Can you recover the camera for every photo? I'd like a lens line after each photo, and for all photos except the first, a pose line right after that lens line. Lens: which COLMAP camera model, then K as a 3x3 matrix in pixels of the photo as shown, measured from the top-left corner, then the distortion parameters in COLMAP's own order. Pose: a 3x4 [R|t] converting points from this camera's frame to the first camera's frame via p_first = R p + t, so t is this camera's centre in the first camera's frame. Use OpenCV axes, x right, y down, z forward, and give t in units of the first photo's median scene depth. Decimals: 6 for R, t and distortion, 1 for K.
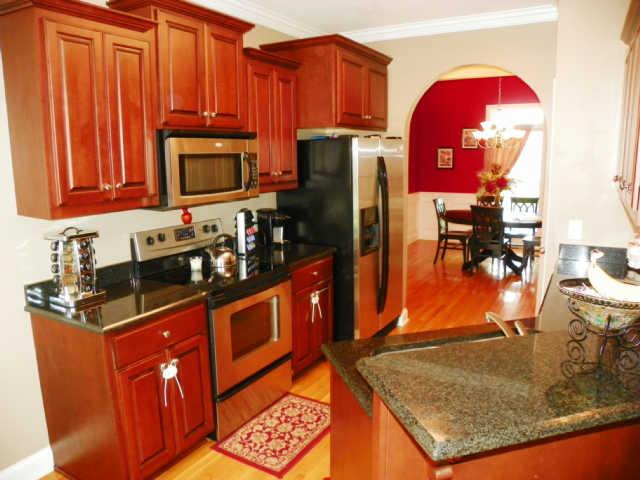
lens RADIAL K [[486.5, 0, 320.0], [0, 486.5, 240.0], [0, 0, 1]] dist [-0.134639, 0.062790]
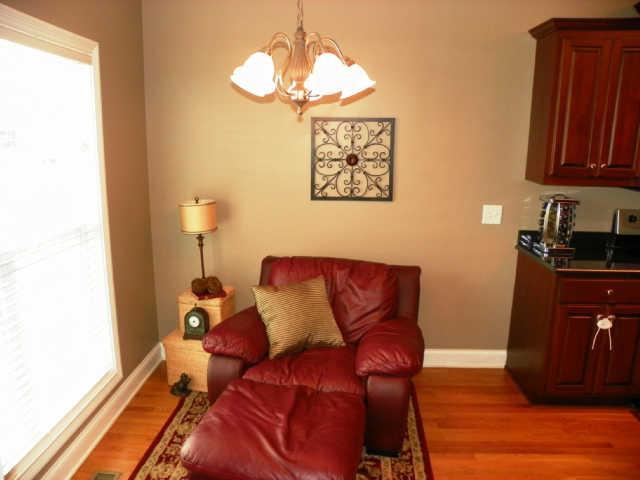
lens RADIAL K [[486.5, 0, 320.0], [0, 486.5, 240.0], [0, 0, 1]] dist [-0.134639, 0.062790]
pose [[0.477339, 0.204343, -0.854630, 0.299570], [-0.166942, 0.975961, 0.140111, 0.026216], [0.862716, 0.075793, 0.499977, -0.220891]]
